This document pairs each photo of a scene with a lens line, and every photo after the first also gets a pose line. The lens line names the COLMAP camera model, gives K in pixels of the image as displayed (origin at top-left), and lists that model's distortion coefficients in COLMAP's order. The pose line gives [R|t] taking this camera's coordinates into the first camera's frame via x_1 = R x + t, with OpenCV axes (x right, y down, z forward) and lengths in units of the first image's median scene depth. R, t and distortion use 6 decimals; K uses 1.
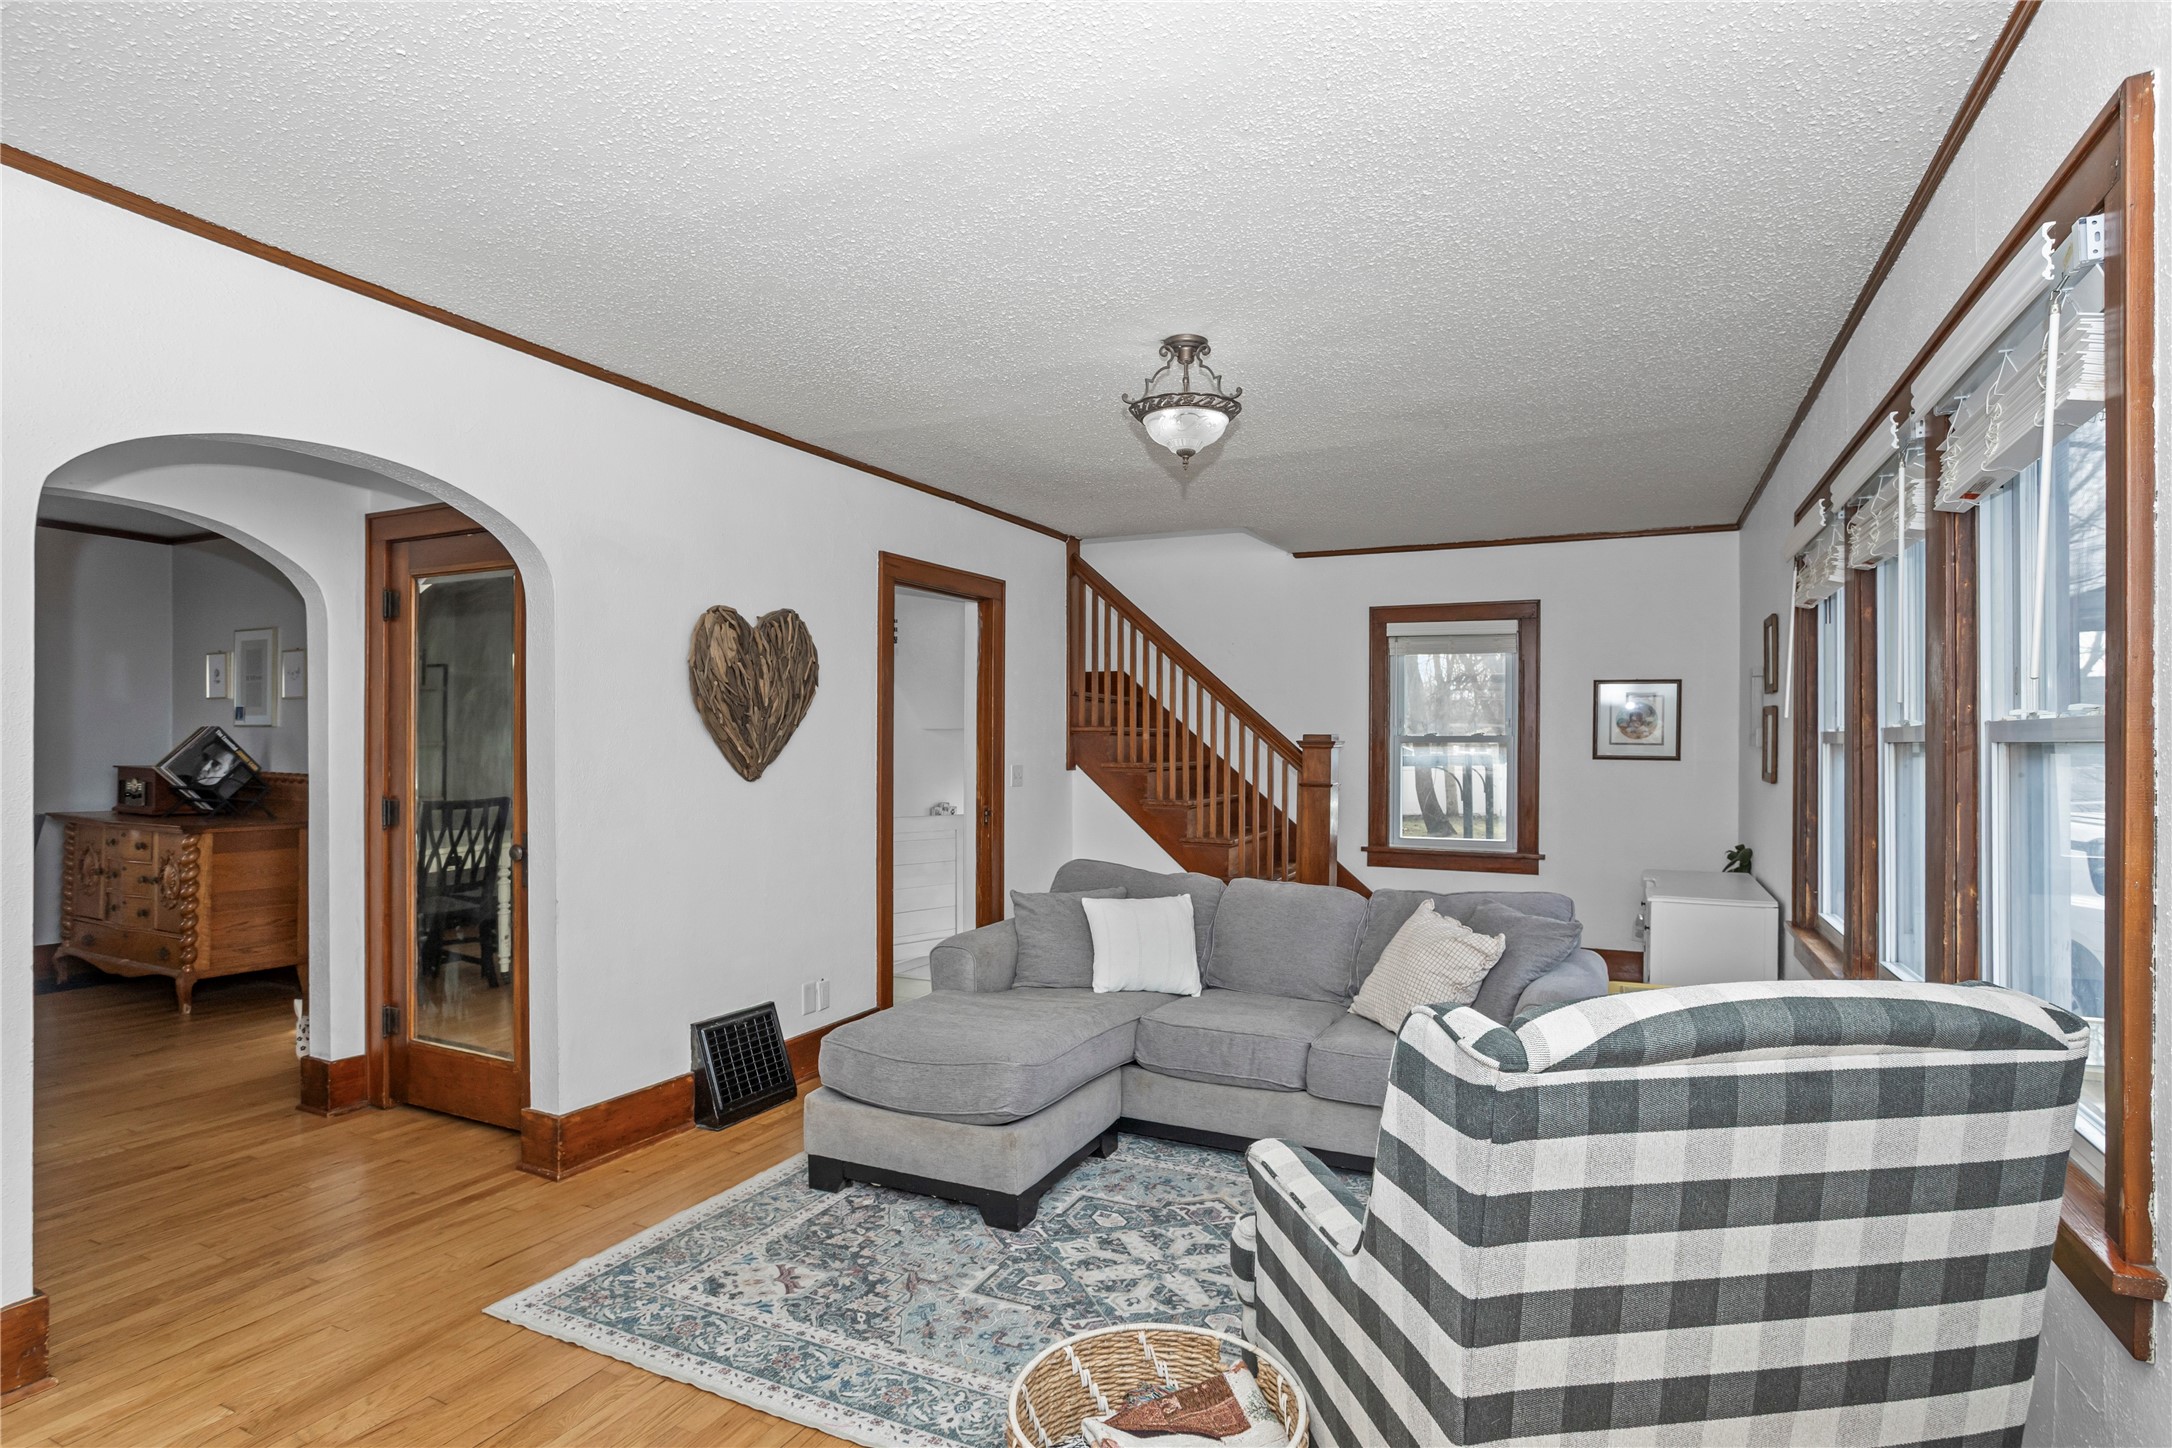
lens RADIAL K [[1098.6, 0, 1088.8], [0, 1098.6, 741.8], [0, 0, 1]] dist [-0.063066, 0.036901]
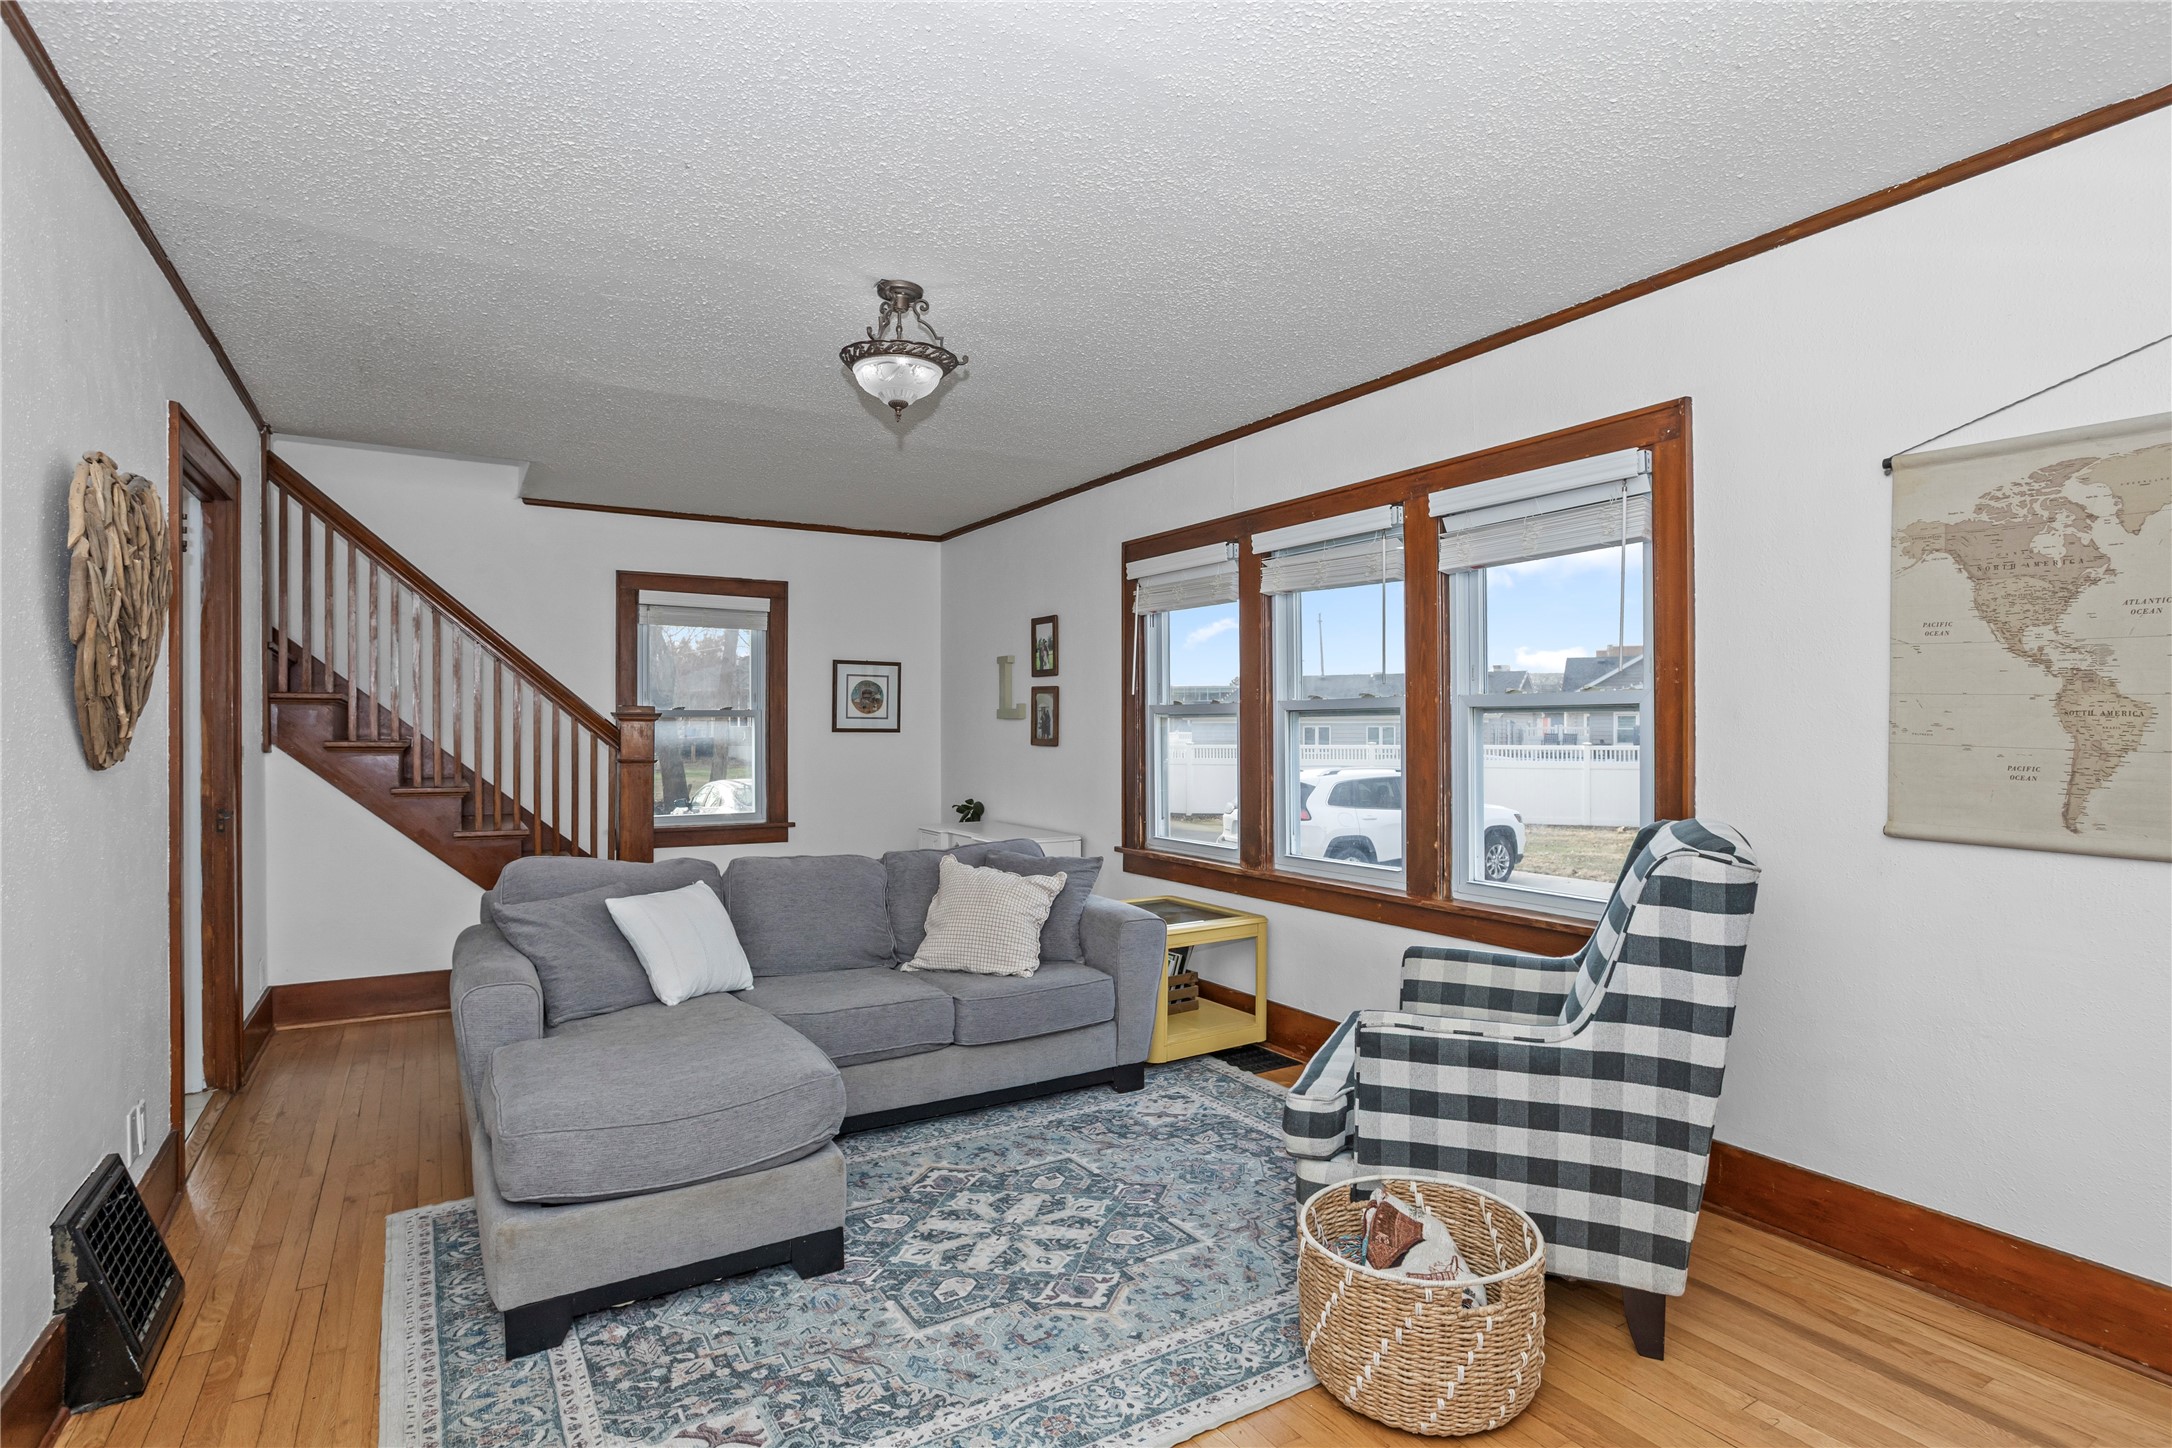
lens RADIAL K [[1098.6, 0, 1088.8], [0, 1098.6, 741.8], [0, 0, 1]] dist [-0.063066, 0.036901]
pose [[0.542266, -0.014403, 0.840083, -0.486440], [0.001453, 0.999868, 0.016205, 0.012764], [-0.840206, -0.007567, 0.542215, 0.266522]]
